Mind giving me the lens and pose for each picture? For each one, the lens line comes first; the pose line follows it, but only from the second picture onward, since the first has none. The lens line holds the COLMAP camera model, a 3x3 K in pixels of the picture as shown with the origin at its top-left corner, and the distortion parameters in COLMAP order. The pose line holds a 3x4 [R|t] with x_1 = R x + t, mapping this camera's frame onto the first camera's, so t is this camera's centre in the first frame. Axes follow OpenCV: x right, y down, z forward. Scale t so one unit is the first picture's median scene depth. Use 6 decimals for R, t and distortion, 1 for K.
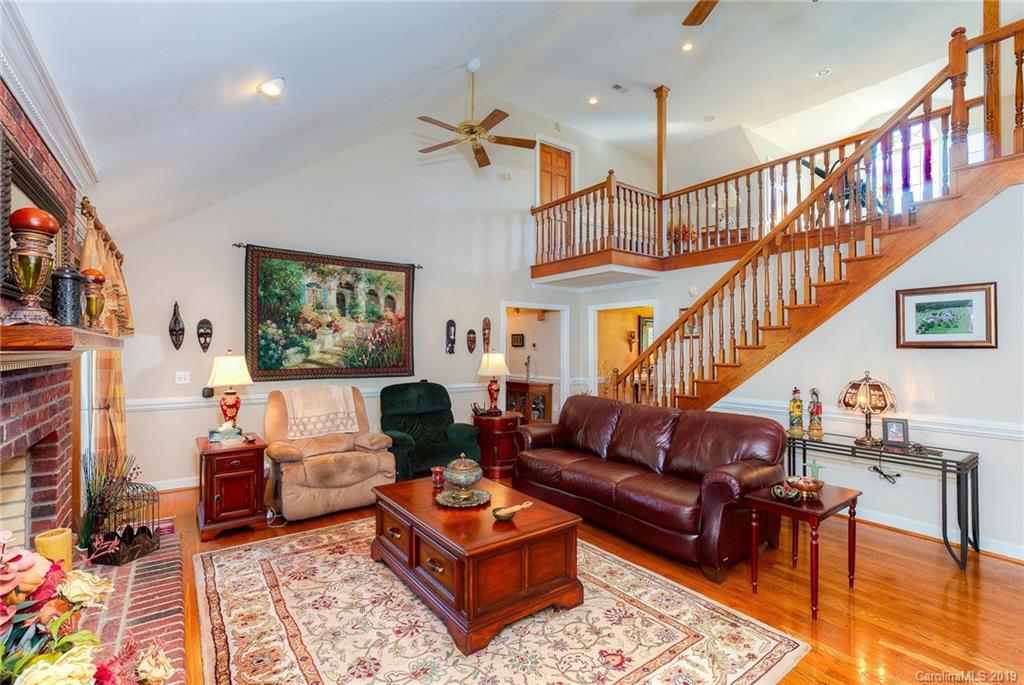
lens RADIAL K [[464.3, 0, 516.0], [0, 464.3, 345.7], [0, 0, 1]] dist [-0.005997, -0.000126]
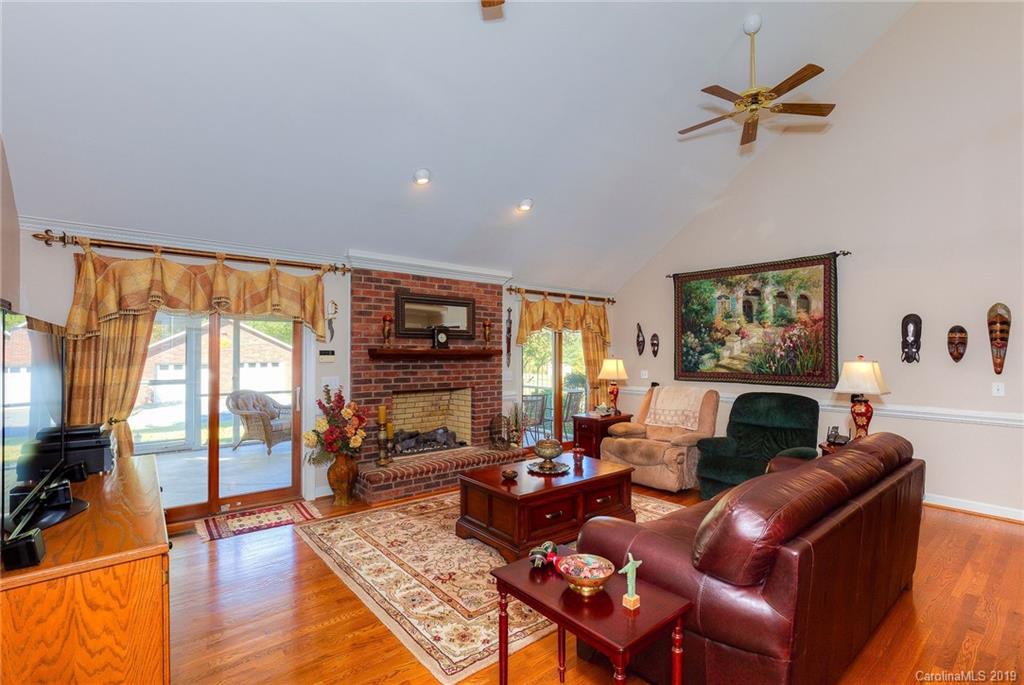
lens RADIAL K [[464.3, 0, 515.1], [0, 464.3, 345.5], [0, 0, 1]] dist [-0.005997, -0.000126]
pose [[0.051946, -0.018921, -0.998471, 0.629651], [0.003481, 0.999818, -0.018765, 0.003326], [0.998644, -0.002501, 0.052003, 0.440526]]
